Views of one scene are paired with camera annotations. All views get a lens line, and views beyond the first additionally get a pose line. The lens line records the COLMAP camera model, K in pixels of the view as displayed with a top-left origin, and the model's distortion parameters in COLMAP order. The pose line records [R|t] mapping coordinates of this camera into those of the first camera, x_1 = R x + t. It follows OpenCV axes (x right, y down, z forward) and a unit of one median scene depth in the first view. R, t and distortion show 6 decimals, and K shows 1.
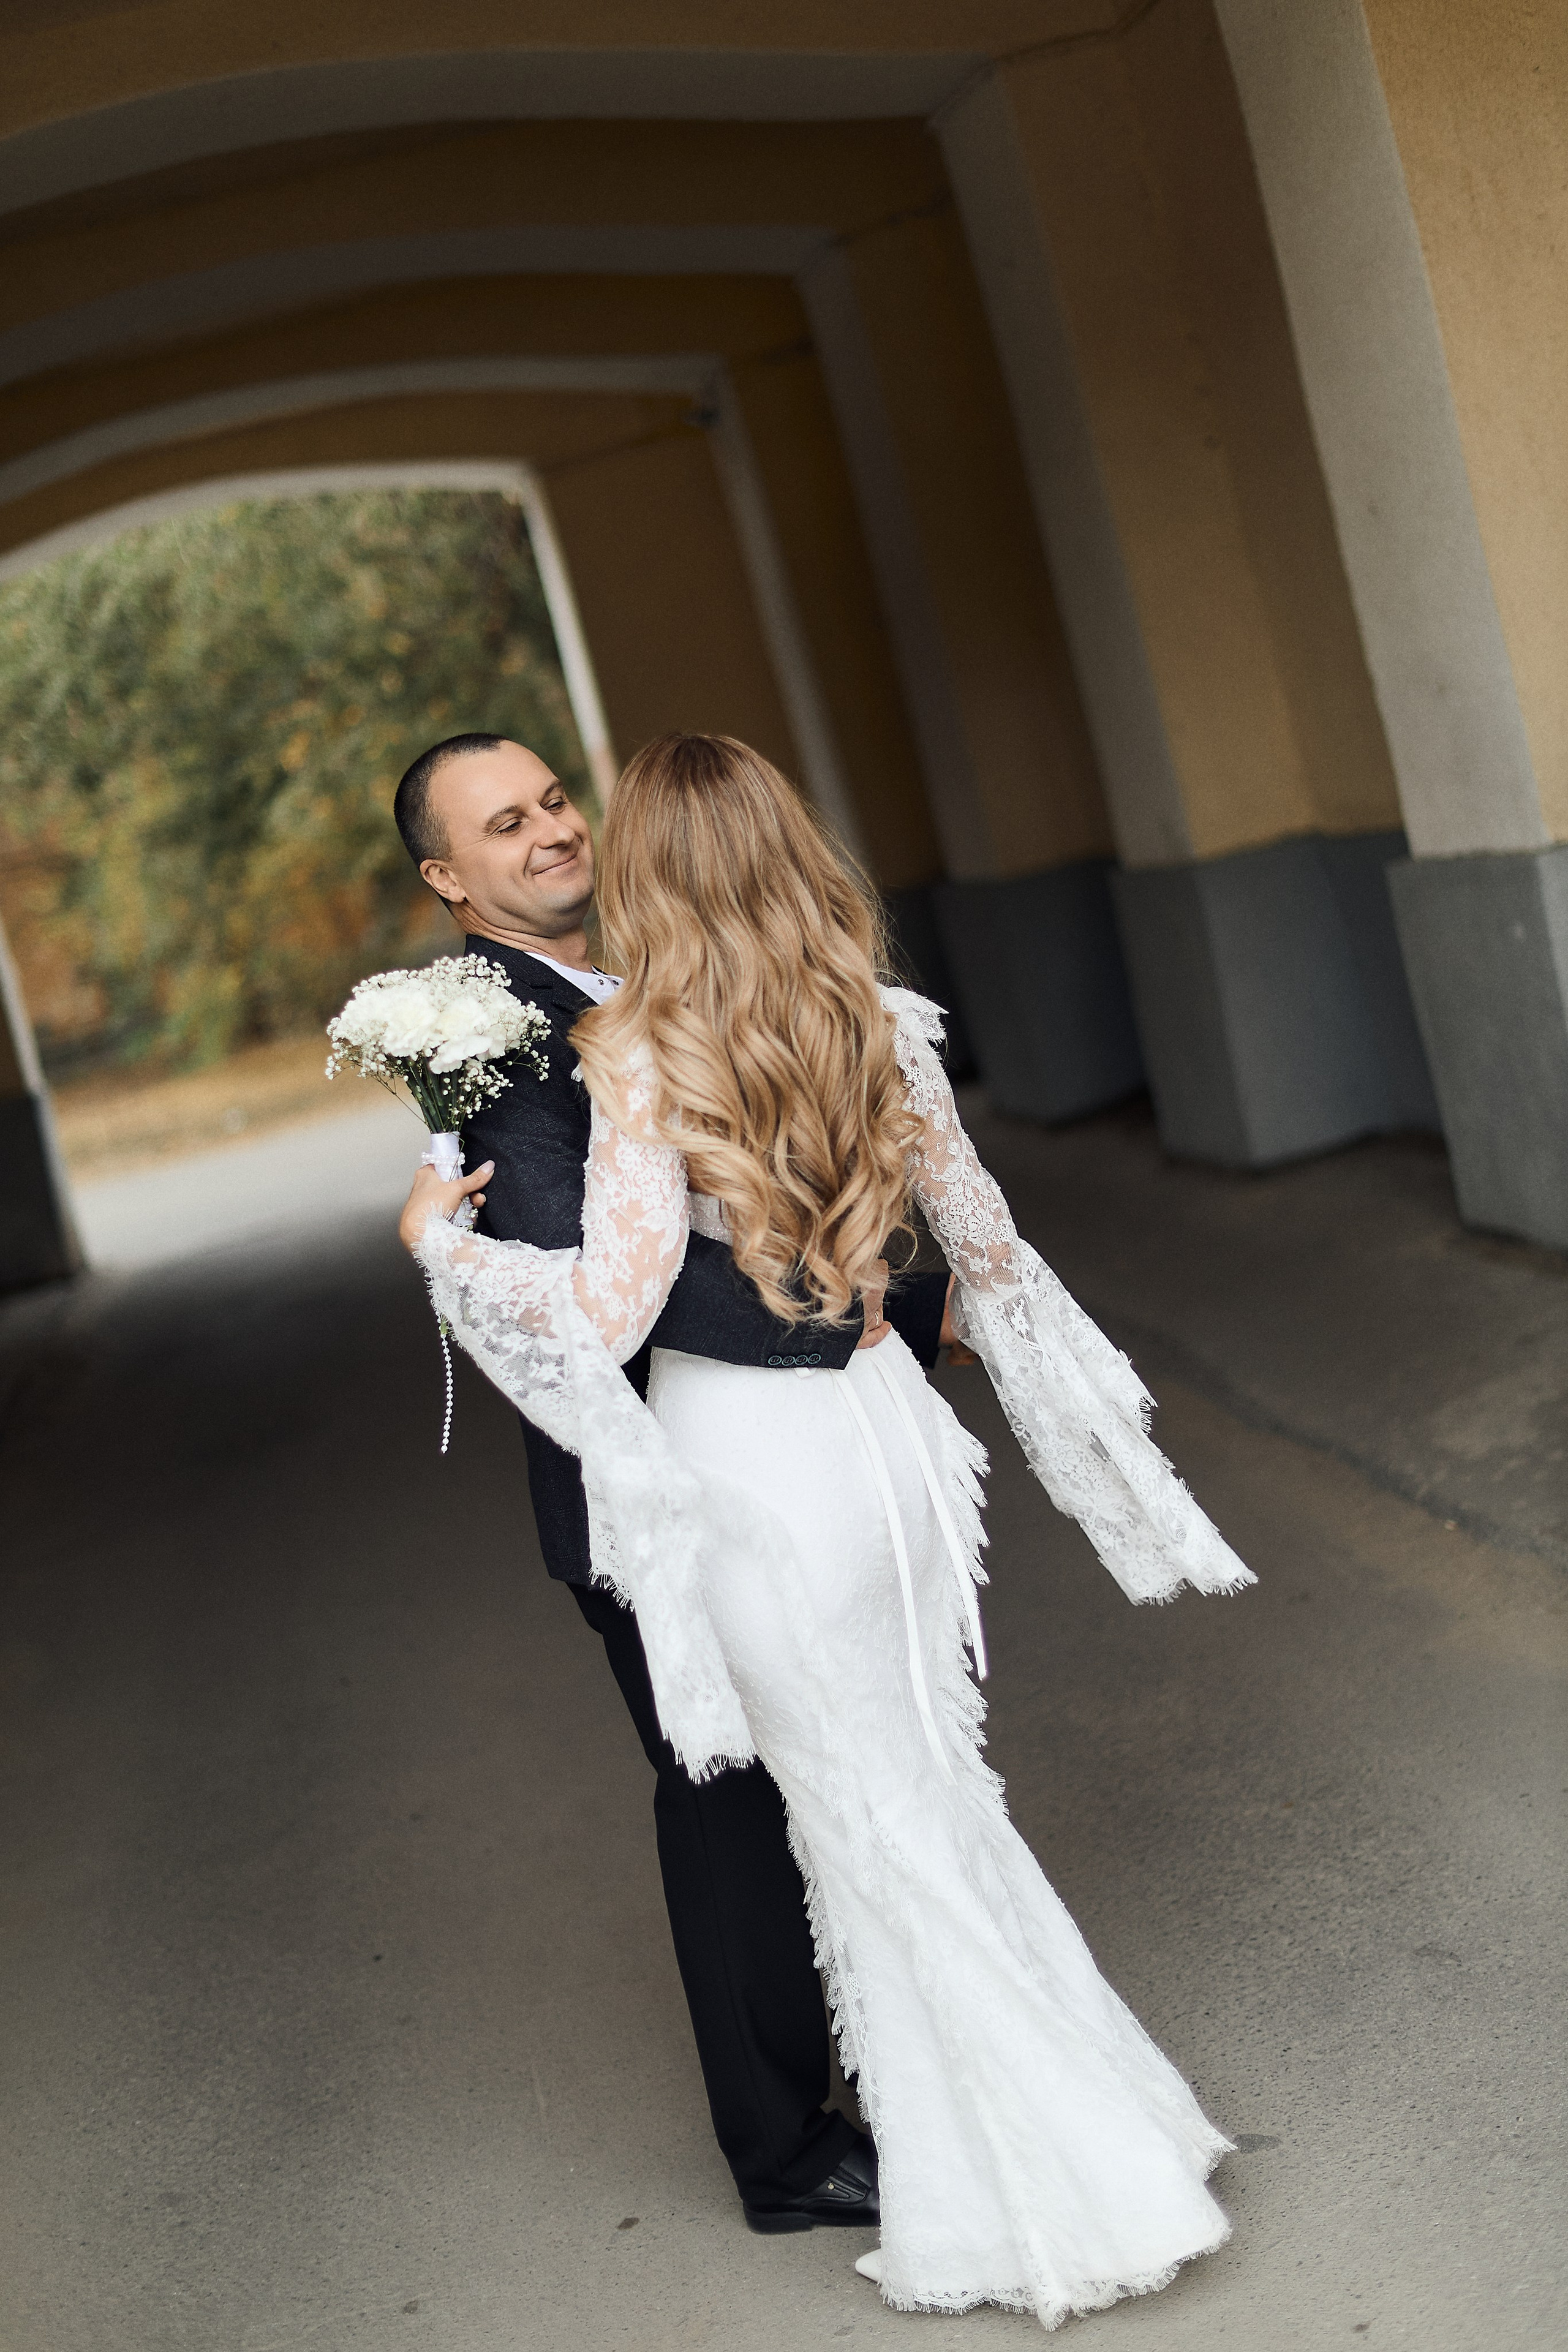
lens RADIAL K [[3074.1, 0, 795.9], [0, 3074.1, 1197.7], [0, 0, 1]] dist [0.052514, 0.000000]
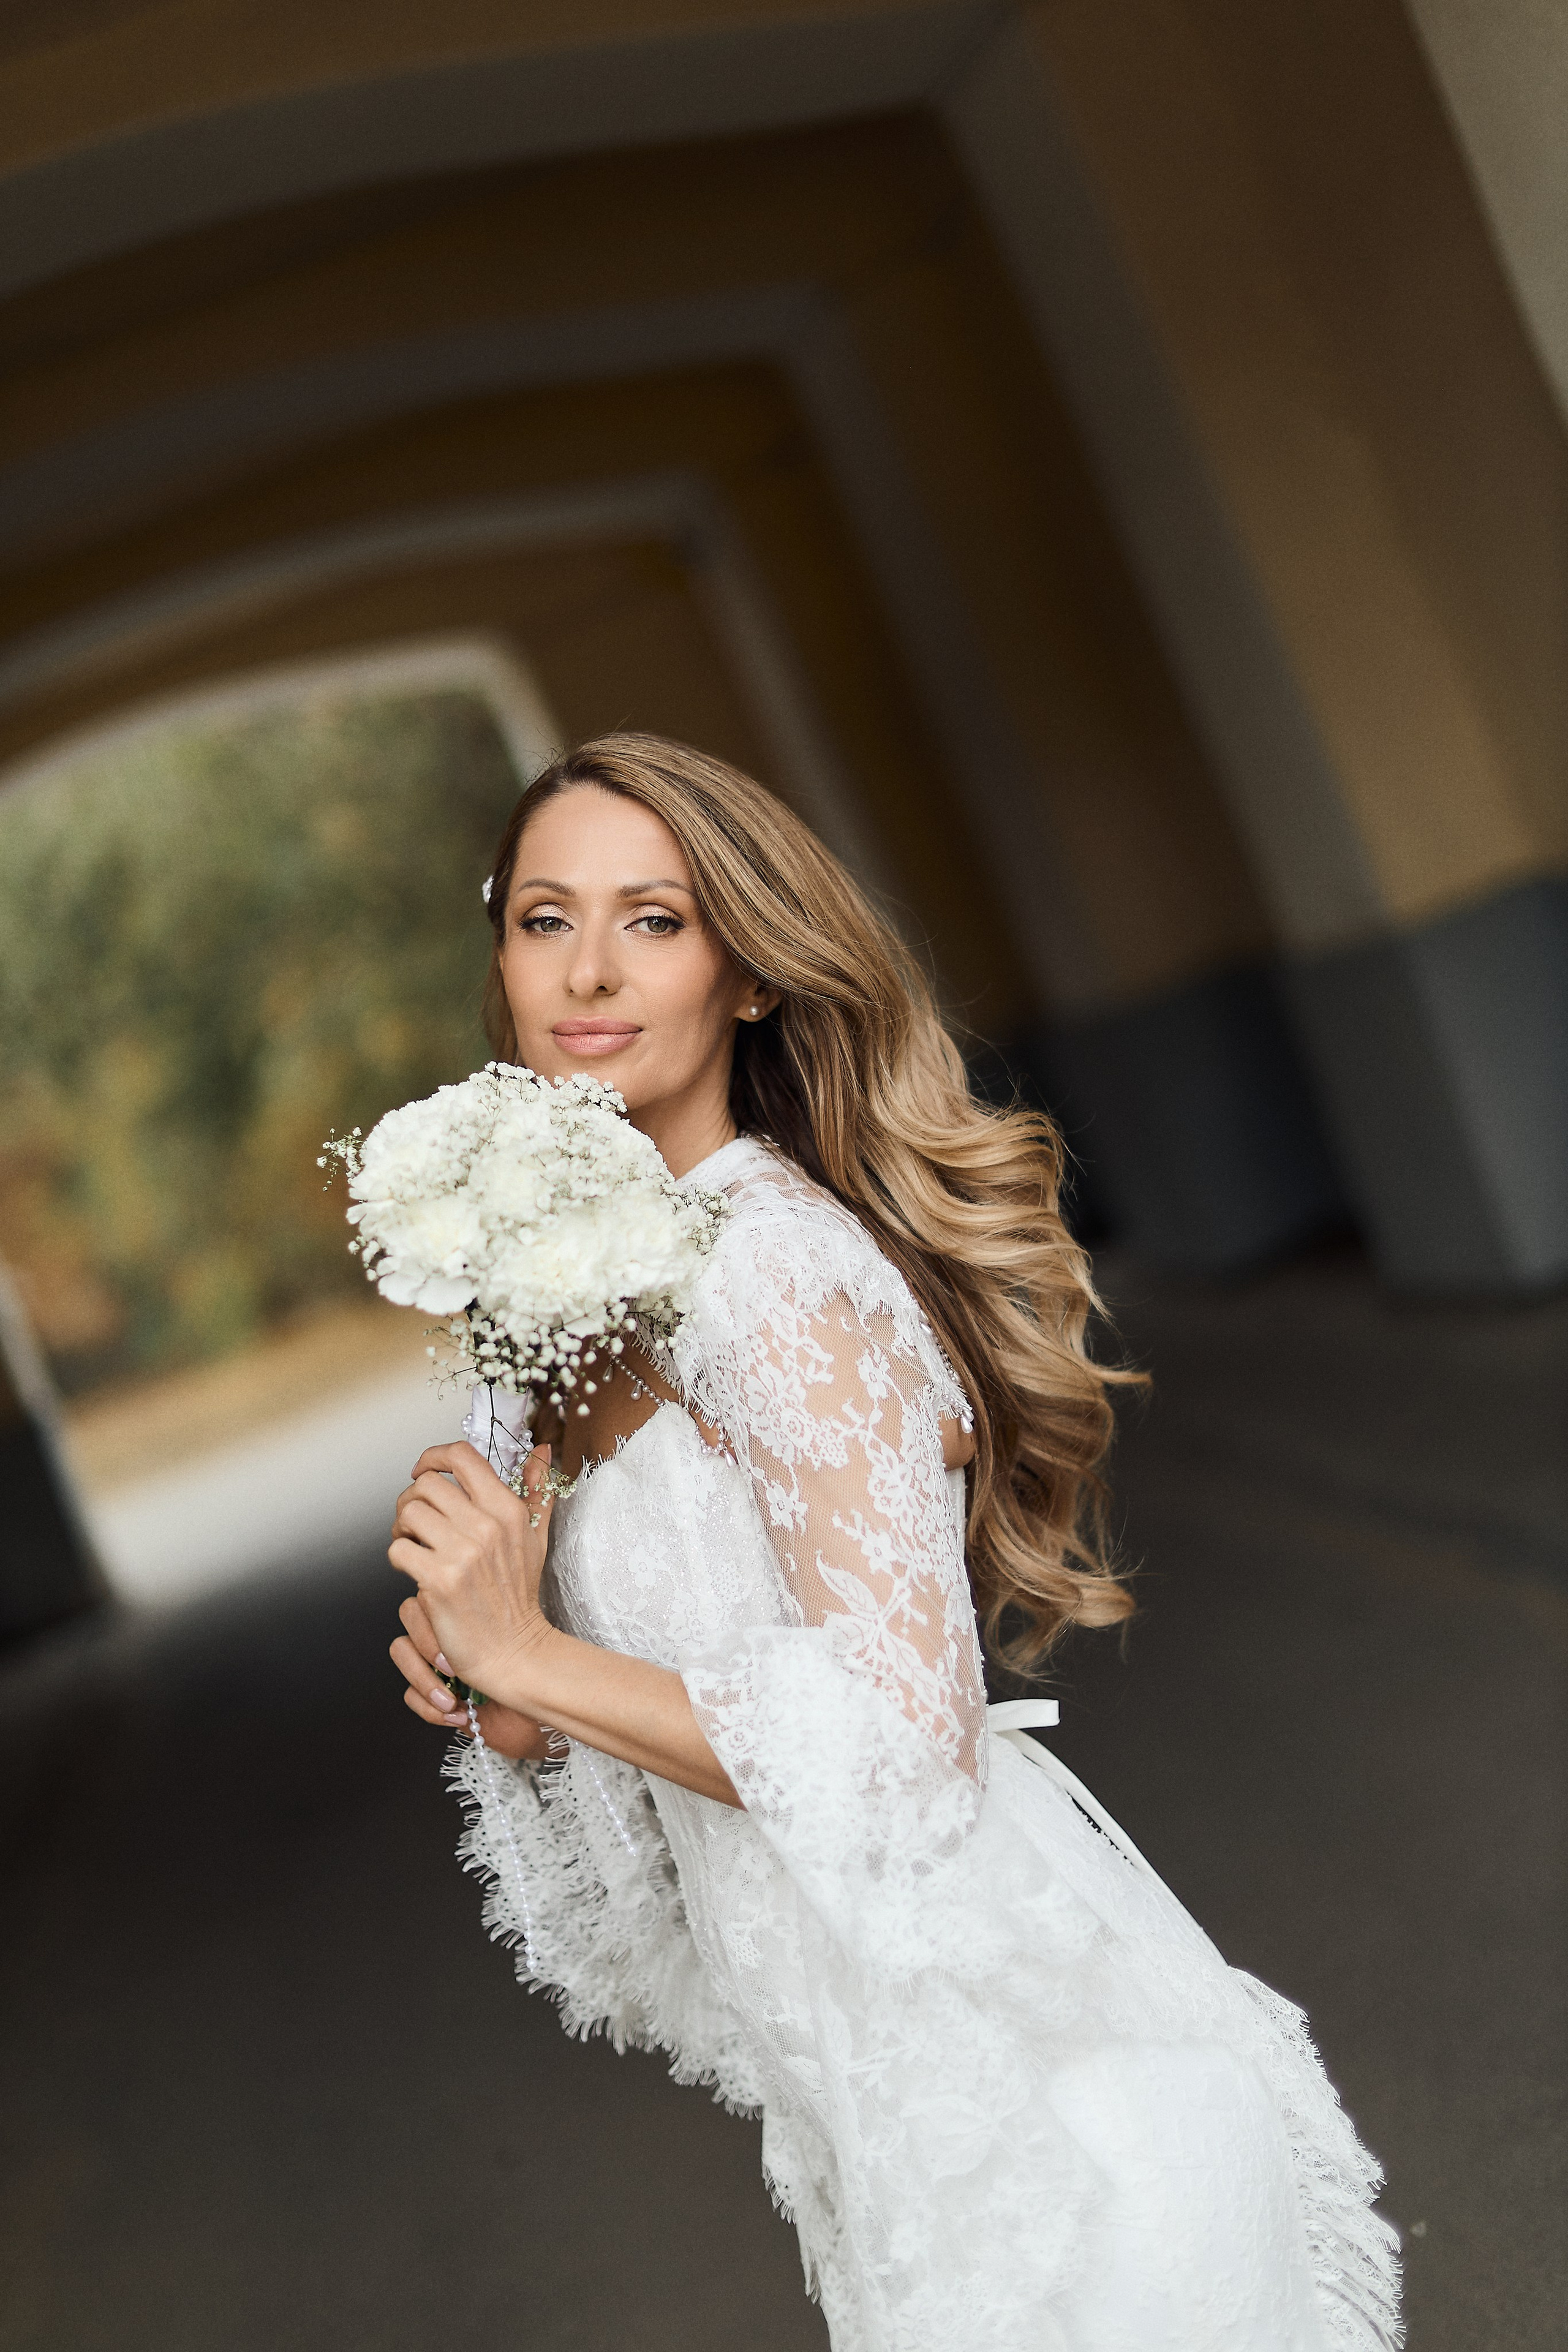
lens RADIAL K [[3074.1, 0, 782.1], [0, 3074.1, 1174.4], [0, 0, 1]] dist [0.052514, 0.000000]
pose [[0.990222, -0.139414, -0.004934, -0.021593], [0.138583, 0.987143, -0.079650, -0.000598], [0.015975, 0.078187, 0.996811, 0.109011]]
